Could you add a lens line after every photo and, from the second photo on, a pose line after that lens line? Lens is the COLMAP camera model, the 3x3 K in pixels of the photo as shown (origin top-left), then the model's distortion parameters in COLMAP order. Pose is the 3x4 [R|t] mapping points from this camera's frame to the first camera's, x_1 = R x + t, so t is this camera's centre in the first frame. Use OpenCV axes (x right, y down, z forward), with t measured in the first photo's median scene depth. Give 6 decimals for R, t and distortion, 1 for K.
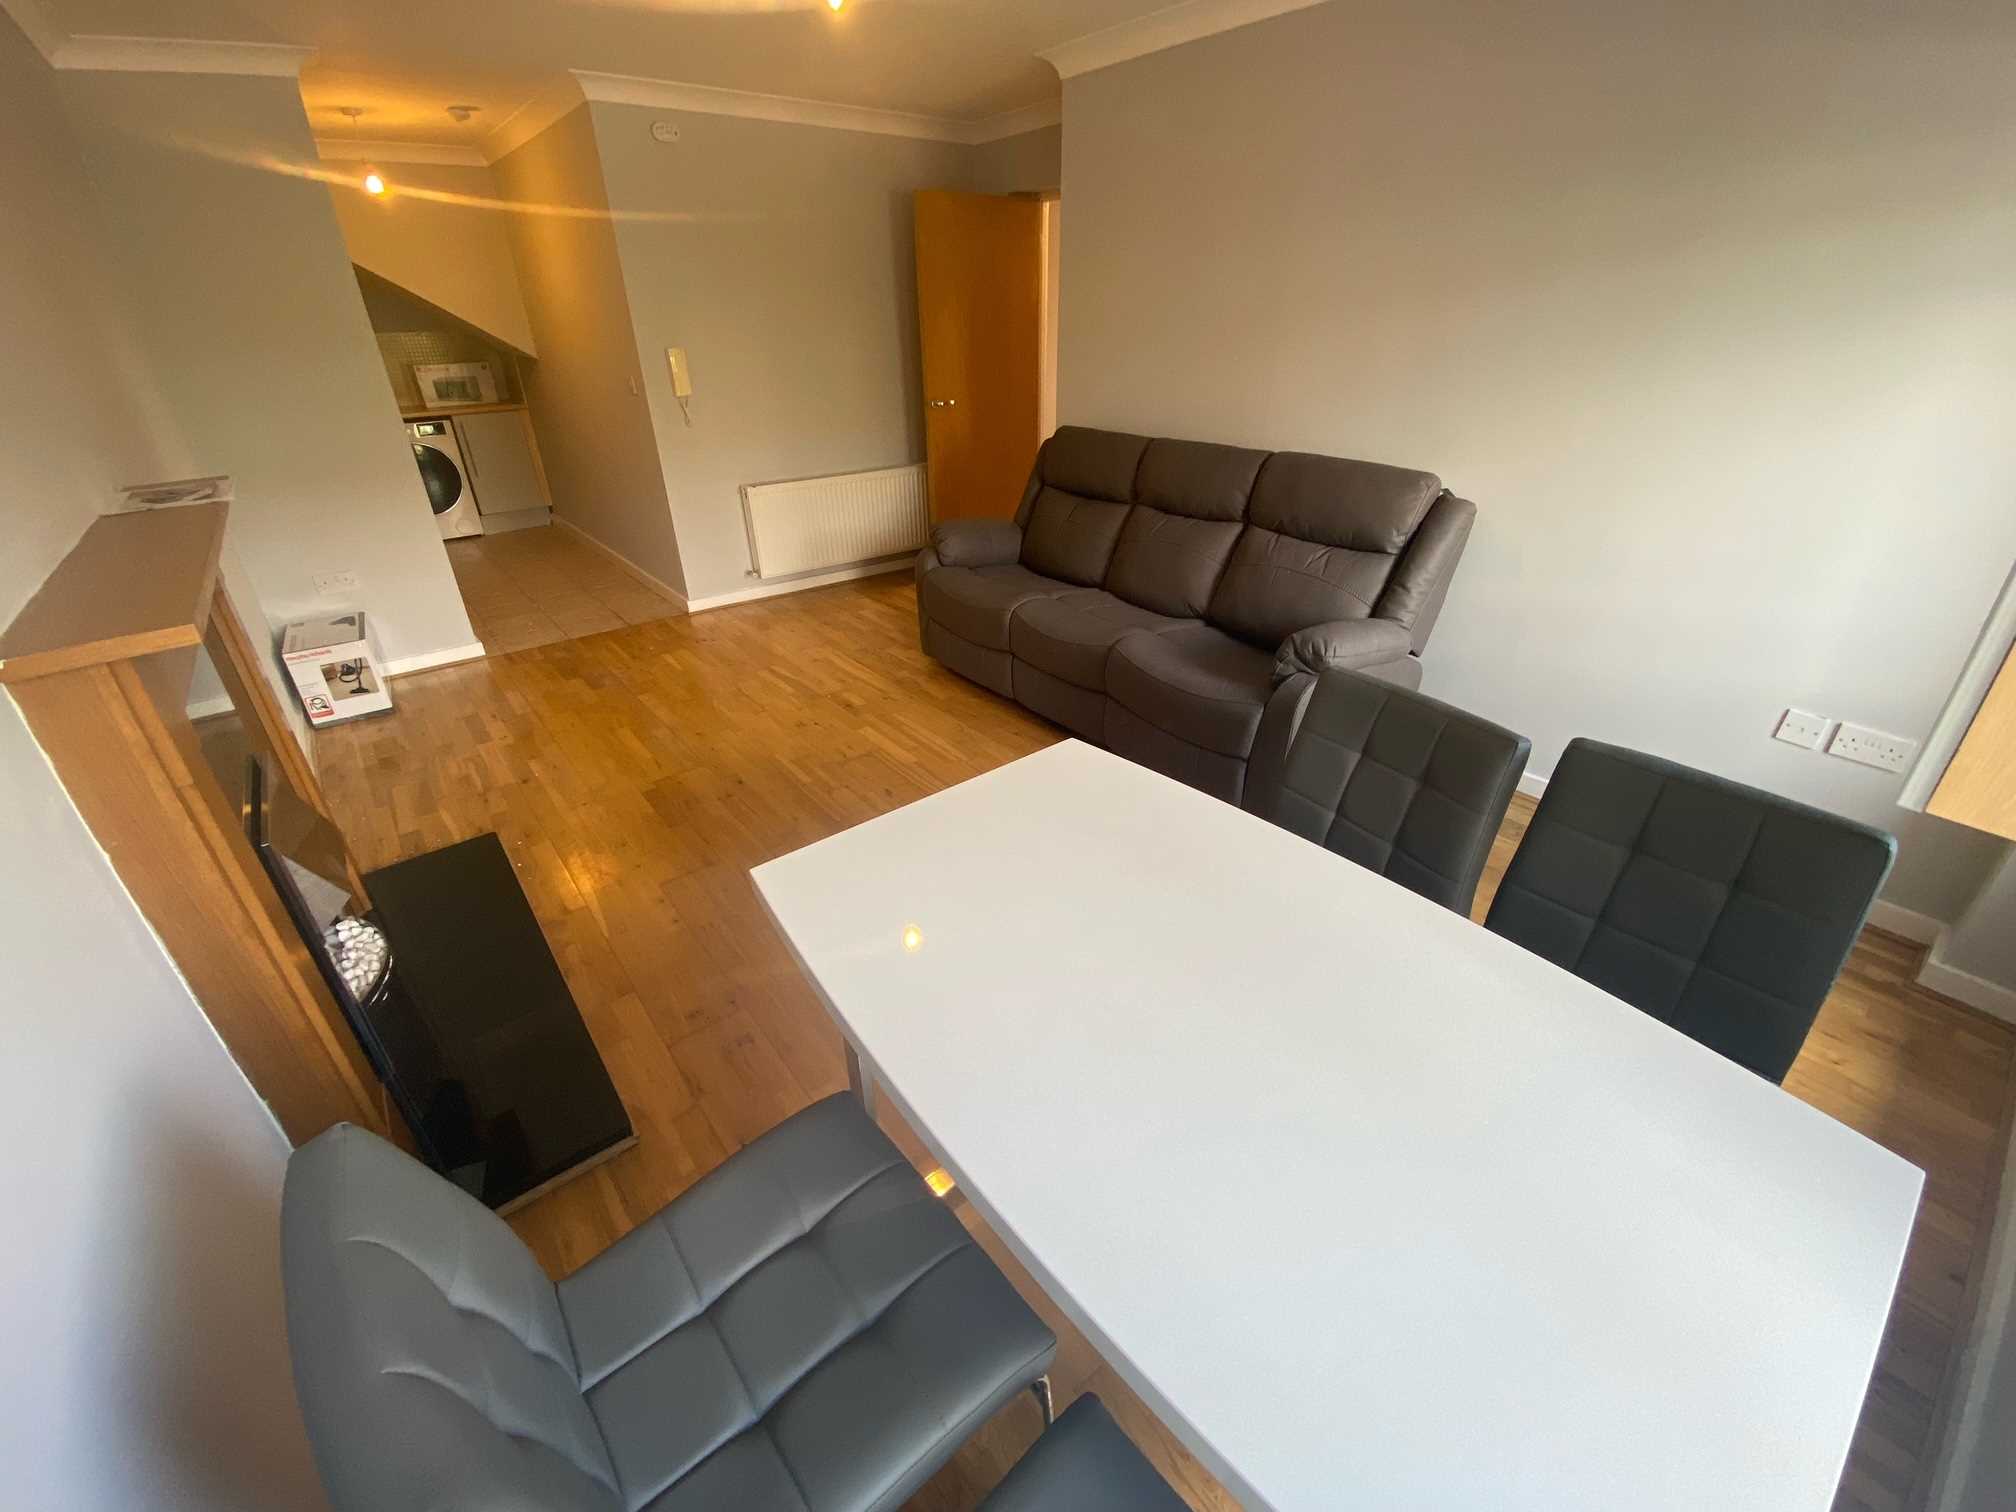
lens RADIAL K [[828.8, 0, 1001.8], [0, 828.8, 755.4], [0, 0, 1]] dist [-0.010013, -0.002076]
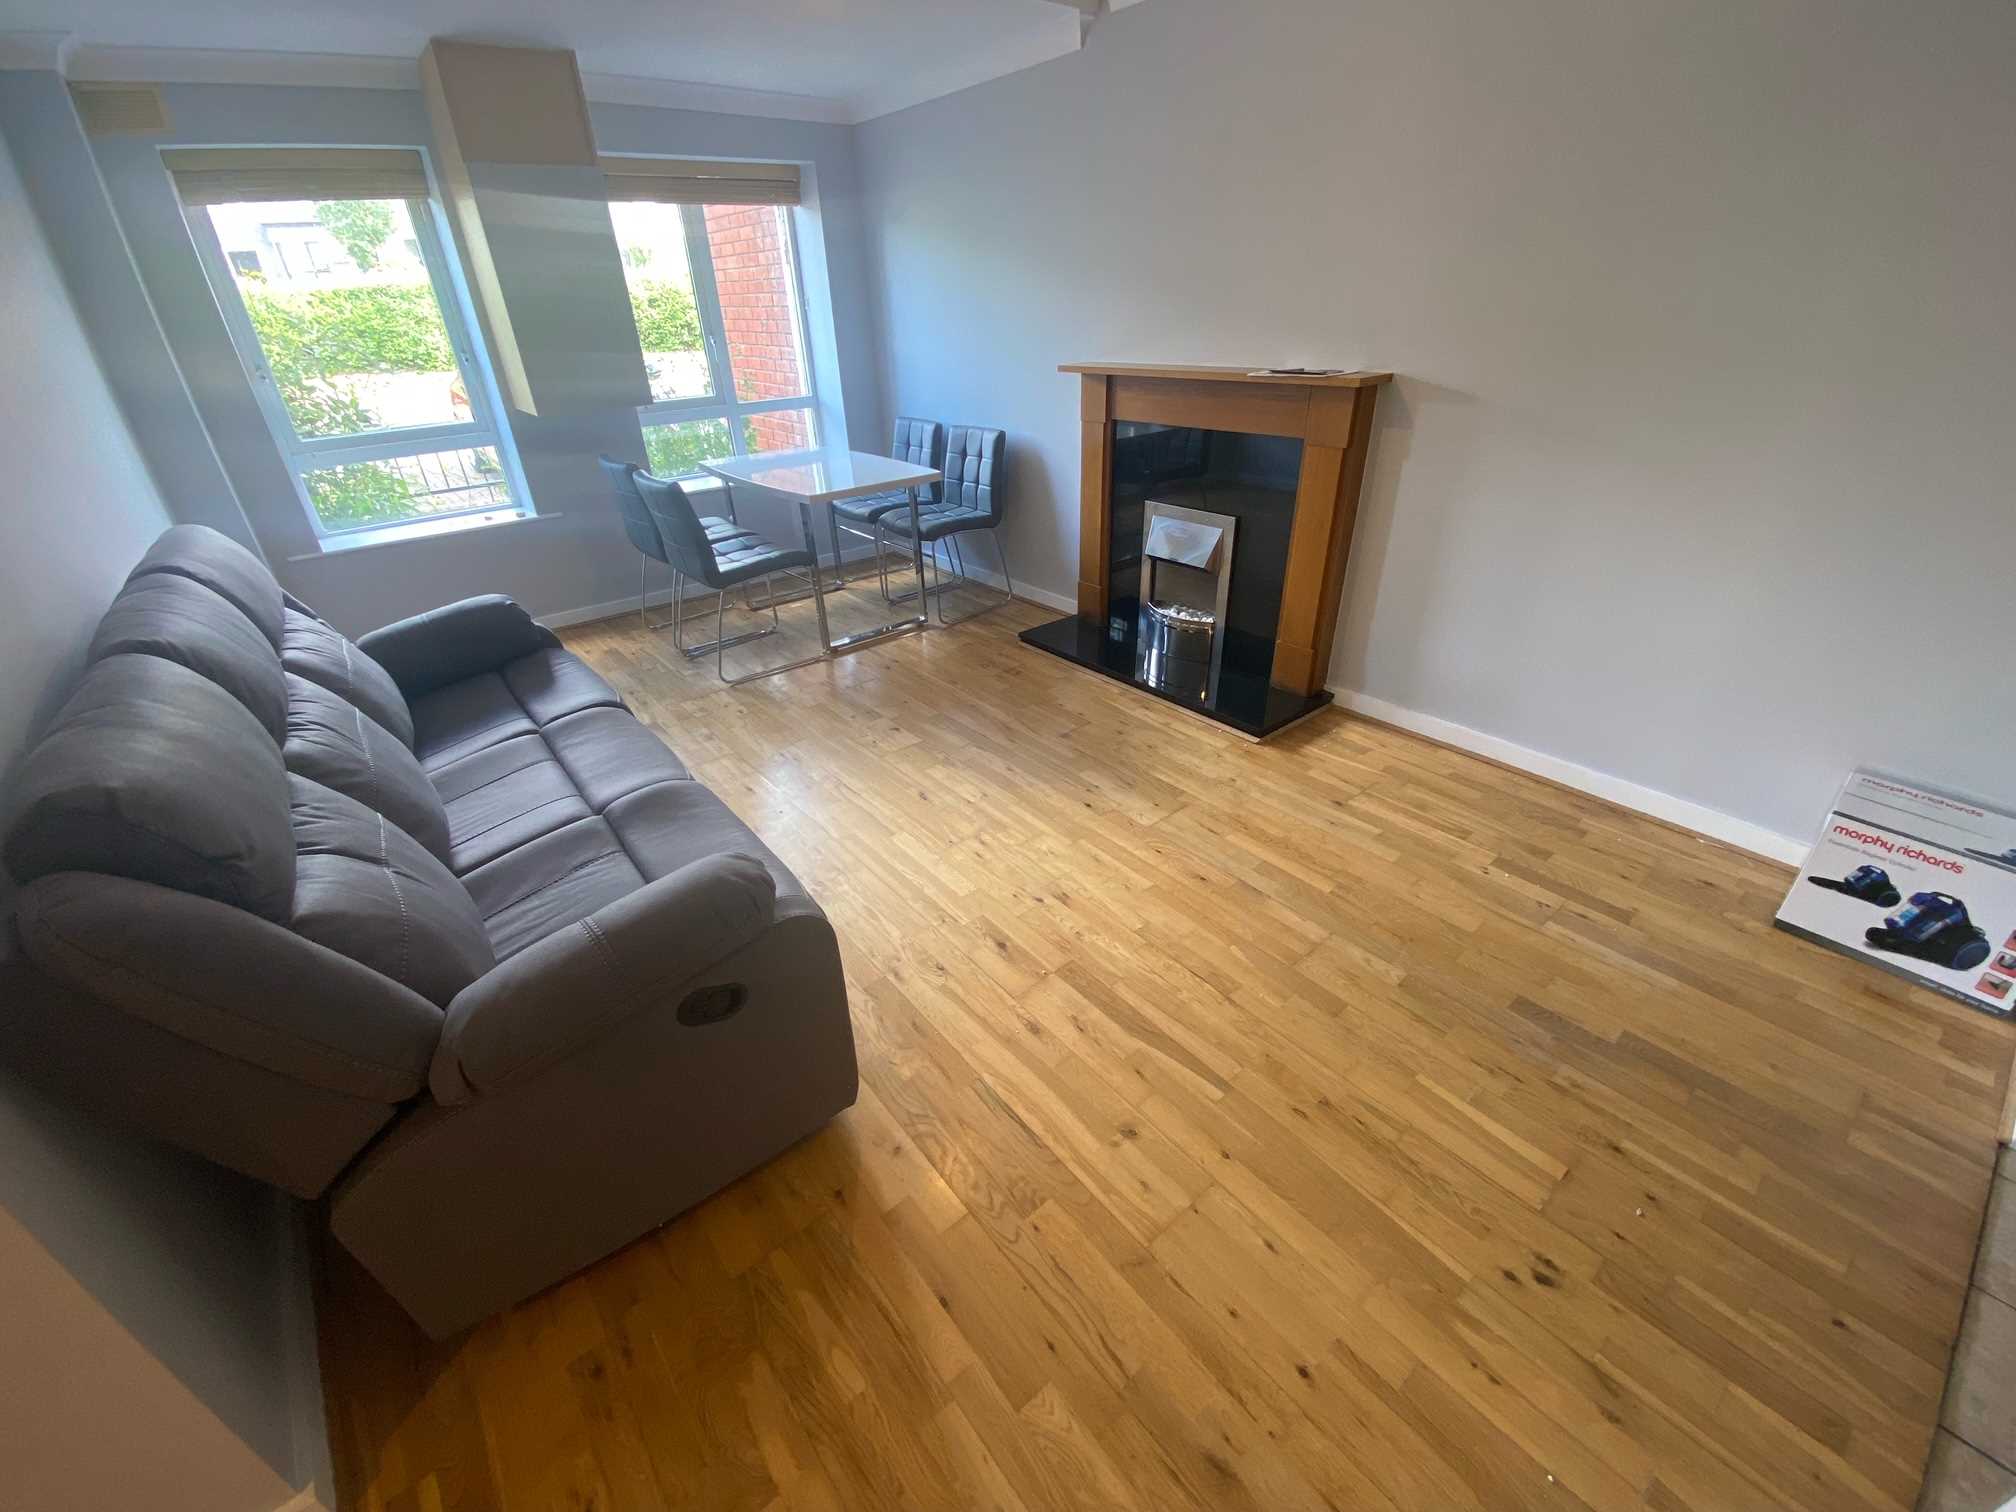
lens RADIAL K [[828.8, 0, 1005.1], [0, 828.8, 745.7], [0, 0, 1]] dist [-0.010013, -0.002076]
pose [[-0.998755, 0.048051, 0.013421, -0.209173], [0.037370, 0.542305, 0.839350, -0.663364], [0.033053, 0.838806, -0.543426, 1.247172]]
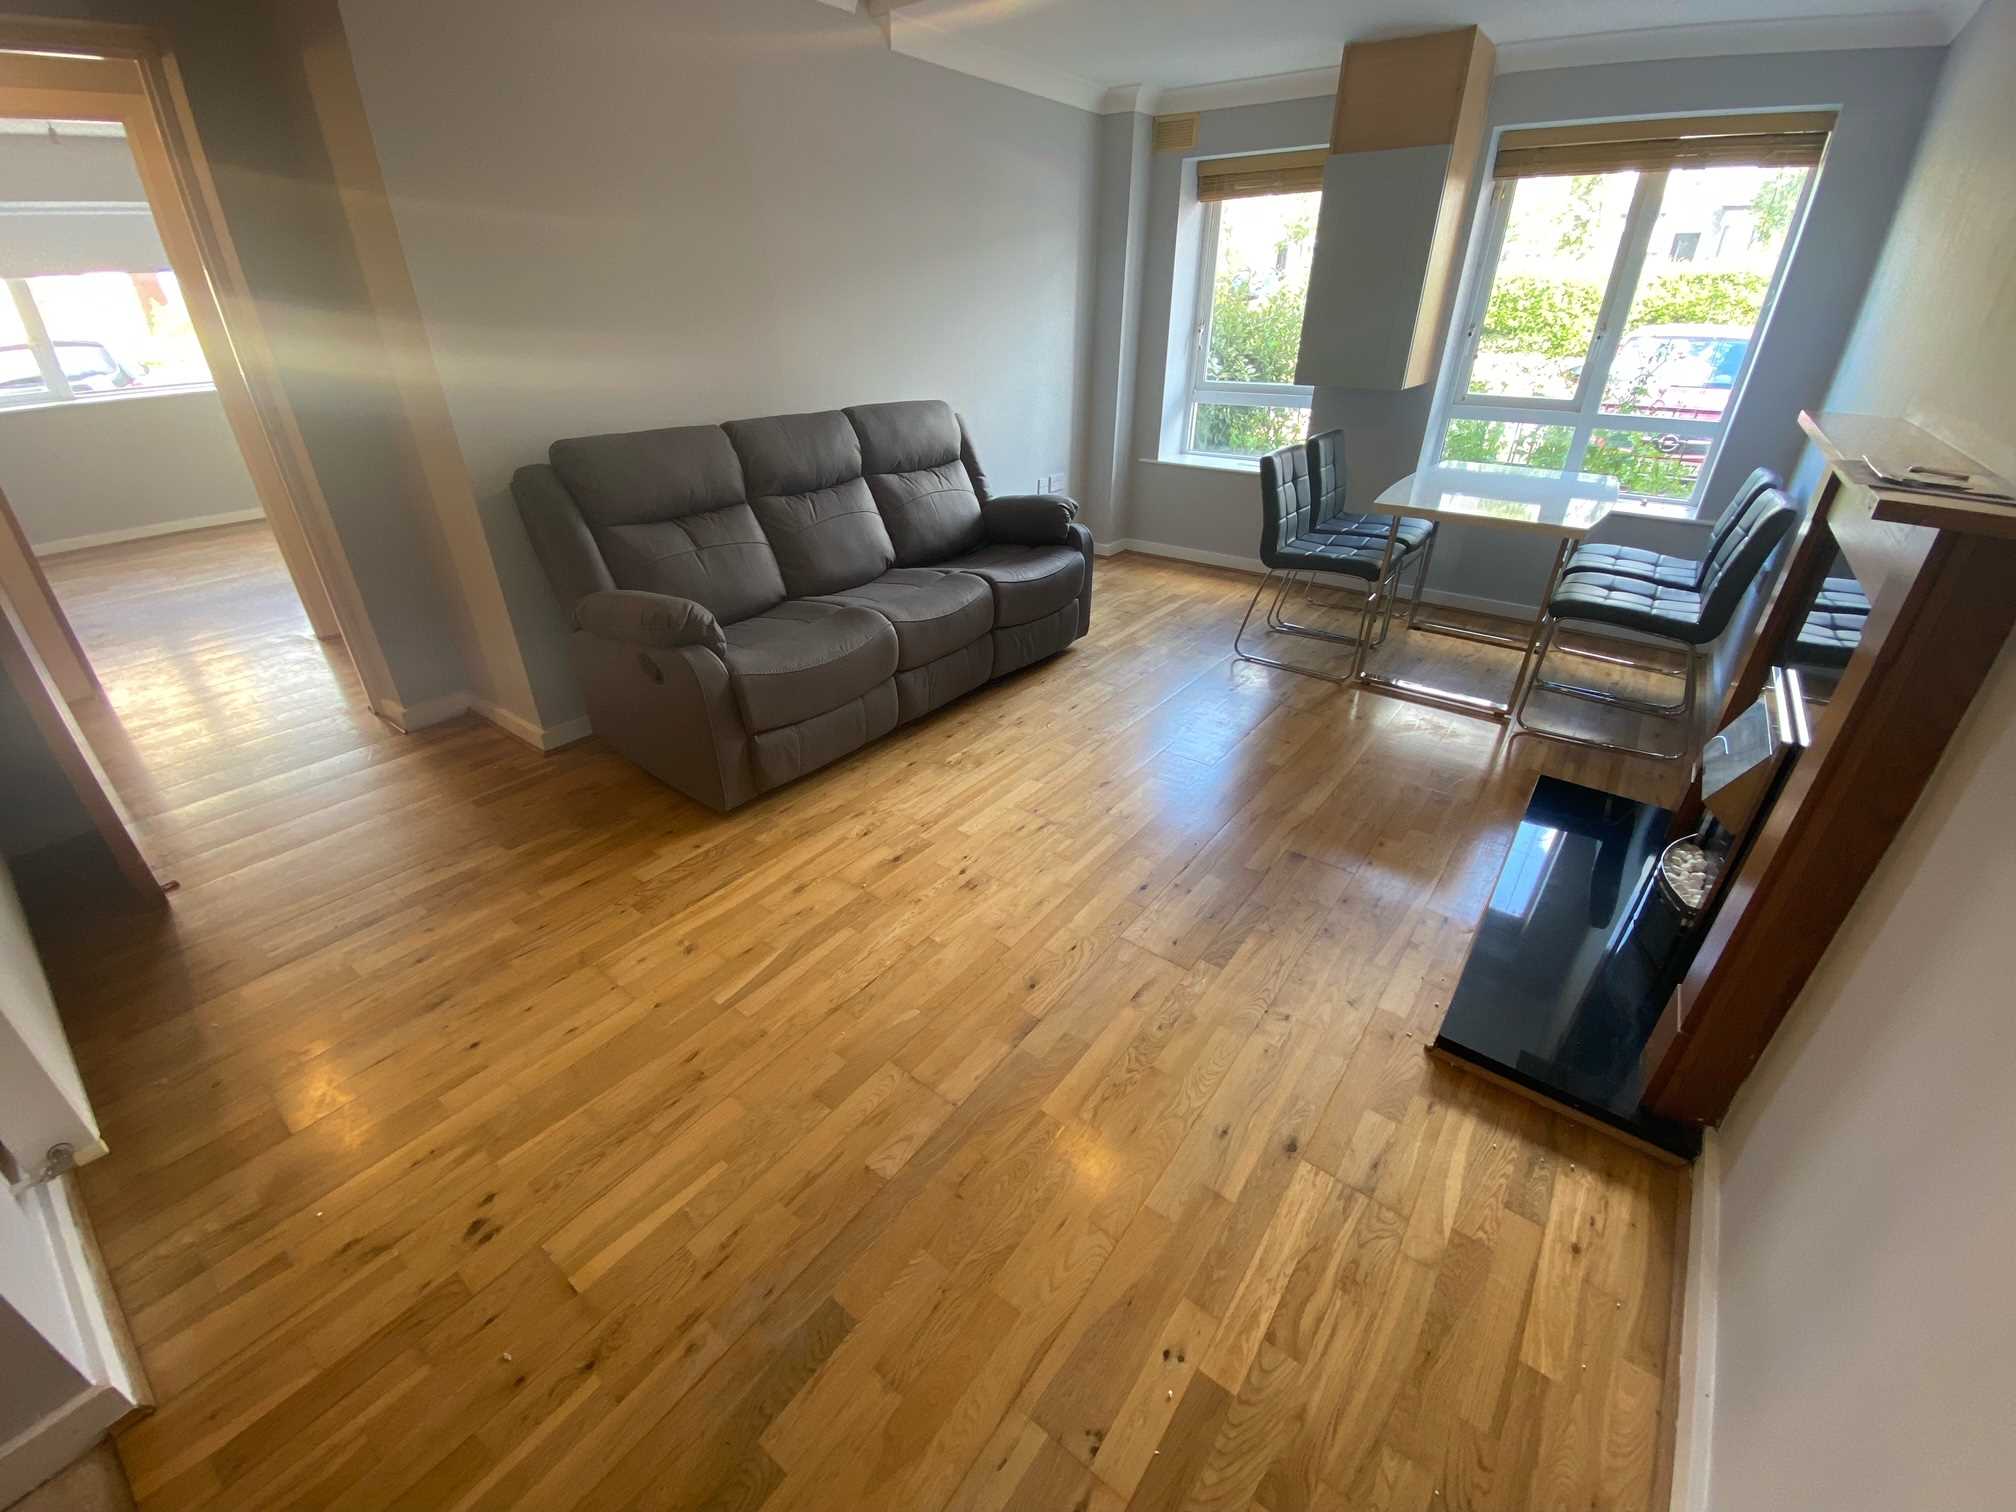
lens RADIAL K [[828.8, 0, 1001.0], [0, 828.8, 750.8], [0, 0, 1]] dist [-0.010013, -0.002076]
pose [[-0.240166, -0.453946, 0.858052, -0.764386], [0.456735, 0.727129, 0.512520, -0.442278], [-0.856571, 0.514993, 0.032701, 0.891934]]
